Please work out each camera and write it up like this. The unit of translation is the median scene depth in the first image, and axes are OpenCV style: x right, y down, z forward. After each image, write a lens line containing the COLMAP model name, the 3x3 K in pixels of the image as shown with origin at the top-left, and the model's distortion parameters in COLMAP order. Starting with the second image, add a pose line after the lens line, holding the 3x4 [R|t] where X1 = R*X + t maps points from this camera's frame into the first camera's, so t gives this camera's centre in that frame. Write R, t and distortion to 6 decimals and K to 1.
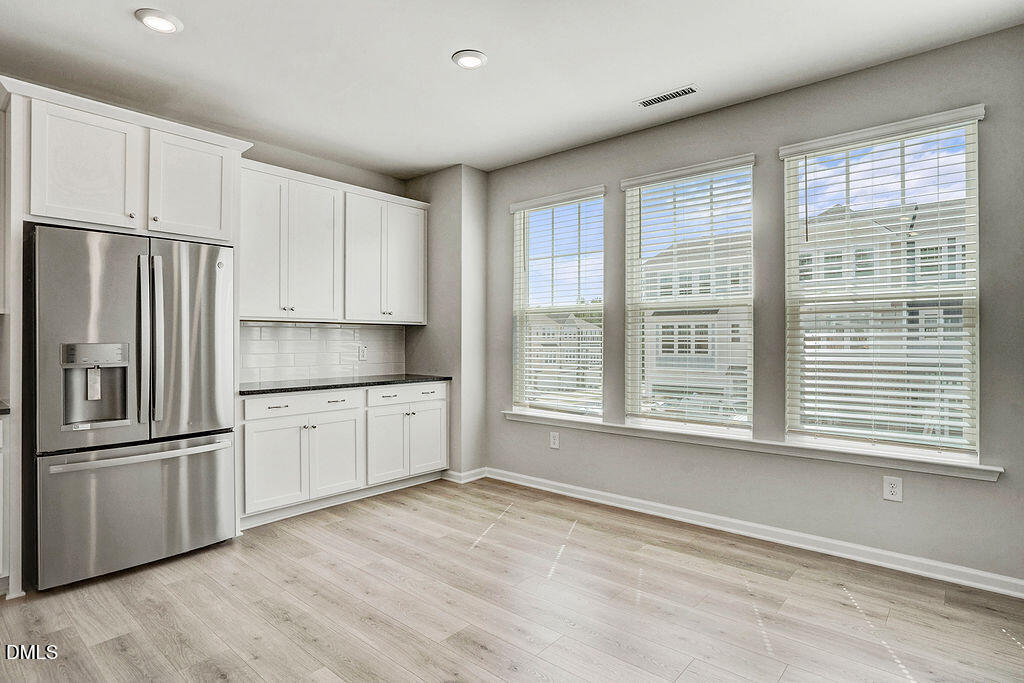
lens RADIAL K [[532.8, 0, 514.4], [0, 532.8, 336.4], [0, 0, 1]] dist [-0.000017, 0.000296]
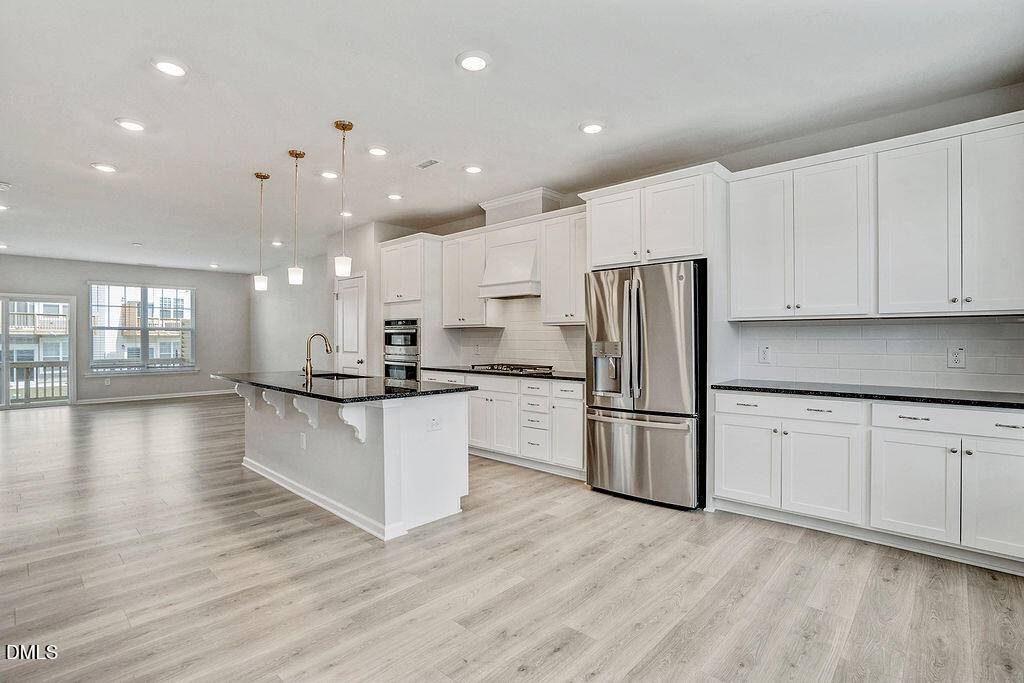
lens RADIAL K [[496.8, 0, 510.8], [0, 496.8, 347.8], [0, 0, 1]] dist [-0.012710, 0.000369]
pose [[-0.021314, 0.015730, -0.999649, 0.530094], [0.007604, 0.999850, 0.015571, 0.004217], [0.999744, -0.007270, -0.021431, 0.582687]]
